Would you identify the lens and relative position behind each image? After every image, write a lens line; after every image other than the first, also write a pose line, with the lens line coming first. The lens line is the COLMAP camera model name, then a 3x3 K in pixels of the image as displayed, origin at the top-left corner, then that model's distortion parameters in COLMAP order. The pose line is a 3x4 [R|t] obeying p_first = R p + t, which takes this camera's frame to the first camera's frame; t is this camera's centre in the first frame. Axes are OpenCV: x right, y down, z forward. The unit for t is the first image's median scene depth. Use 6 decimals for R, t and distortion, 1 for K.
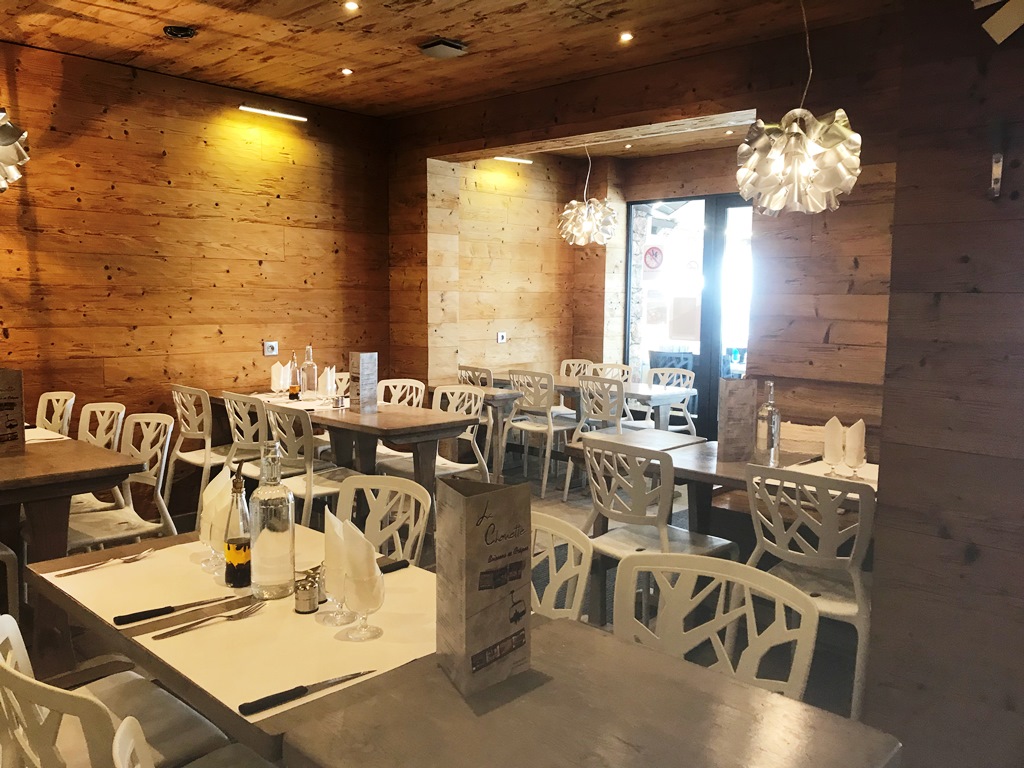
lens RADIAL K [[835.2, 0, 504.7], [0, 835.2, 384.0], [0, 0, 1]] dist [0.013189, -0.007858]
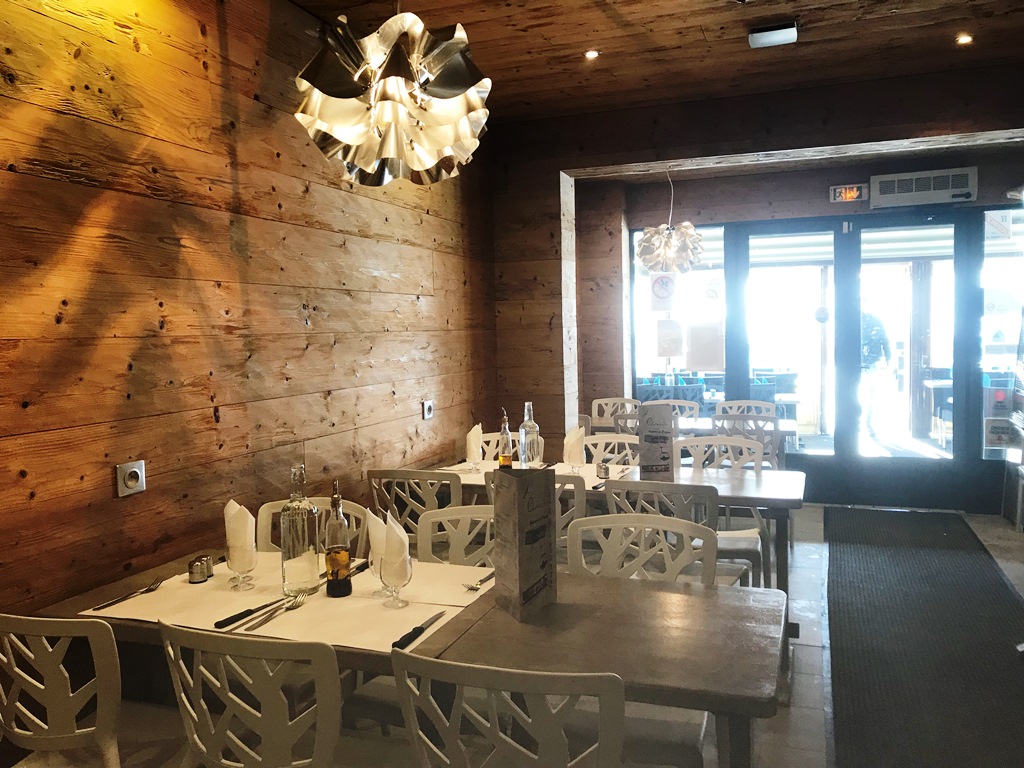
lens RADIAL K [[835.2, 0, 514.0], [0, 835.2, 383.8], [0, 0, 1]] dist [0.013189, -0.007858]
pose [[0.917652, -0.060515, 0.392751, -0.508724], [0.077507, 0.996611, -0.027536, -0.039420], [-0.389754, 0.055709, 0.919232, 0.273278]]
